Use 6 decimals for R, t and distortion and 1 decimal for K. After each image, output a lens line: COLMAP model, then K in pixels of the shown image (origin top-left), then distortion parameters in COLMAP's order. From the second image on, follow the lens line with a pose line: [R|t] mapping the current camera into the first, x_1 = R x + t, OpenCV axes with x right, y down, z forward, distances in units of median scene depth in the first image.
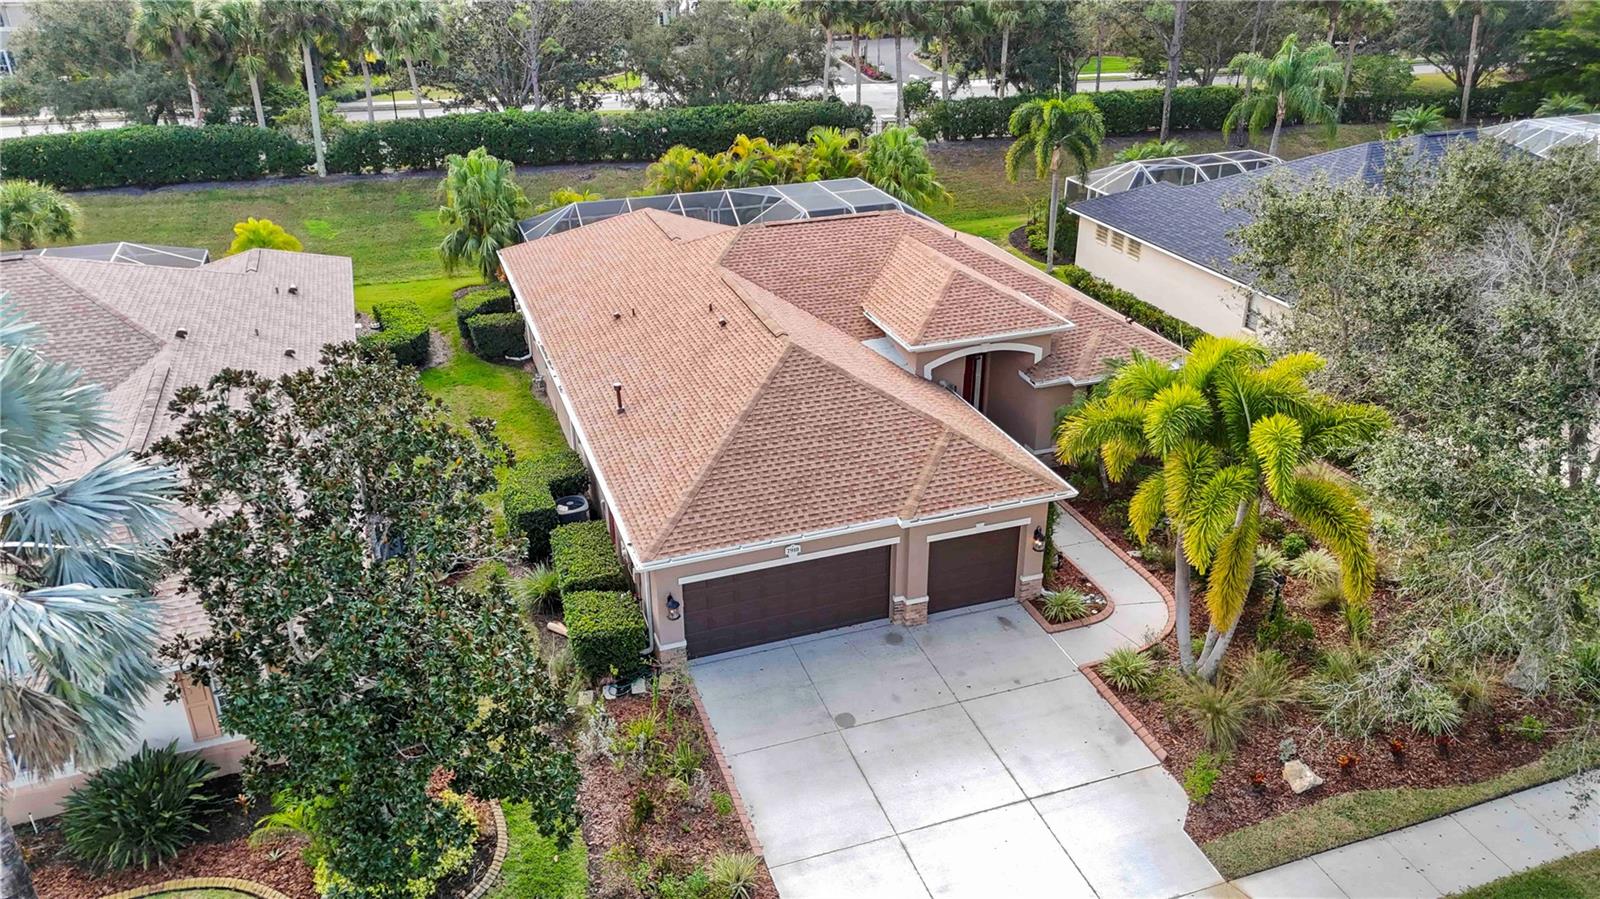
lens RADIAL K [[1174.8, 0, 800.2], [0, 1174.8, 446.8], [0, 0, 1]] dist [0.065245, -0.056010]
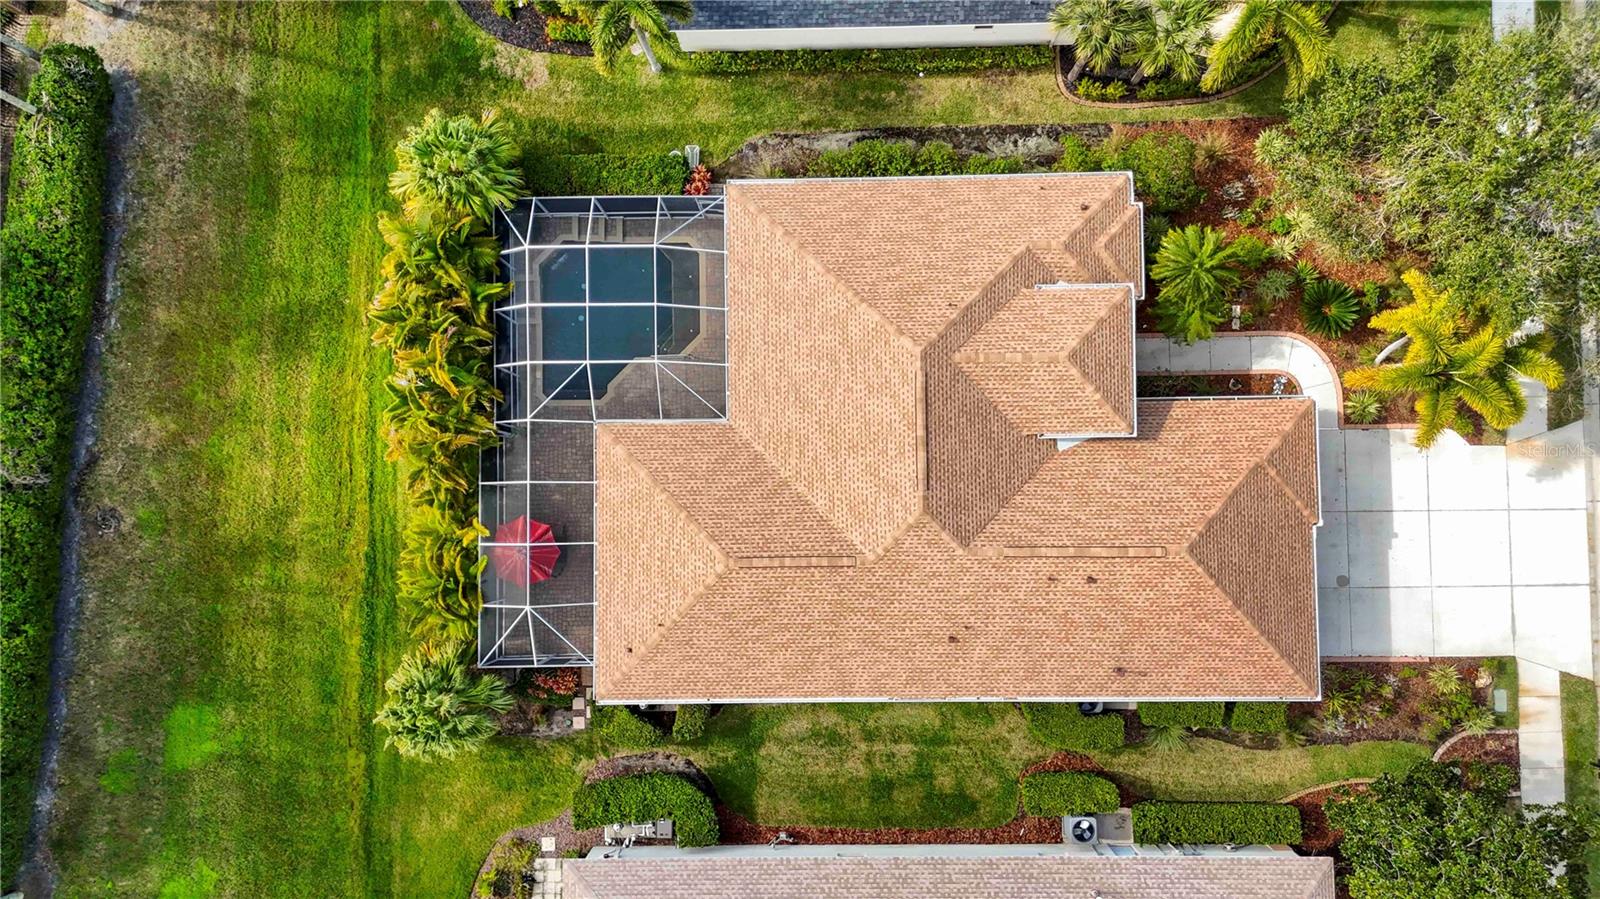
lens RADIAL K [[1174.8, 0, 800.2], [0, 1174.8, 446.8], [0, 0, 1]] dist [0.065245, -0.056010]
pose [[0.323369, -0.945696, 0.033041, -0.080158], [0.430276, 0.178047, 0.884964, -1.505116], [-0.842790, -0.271953, 0.464485, 0.815884]]
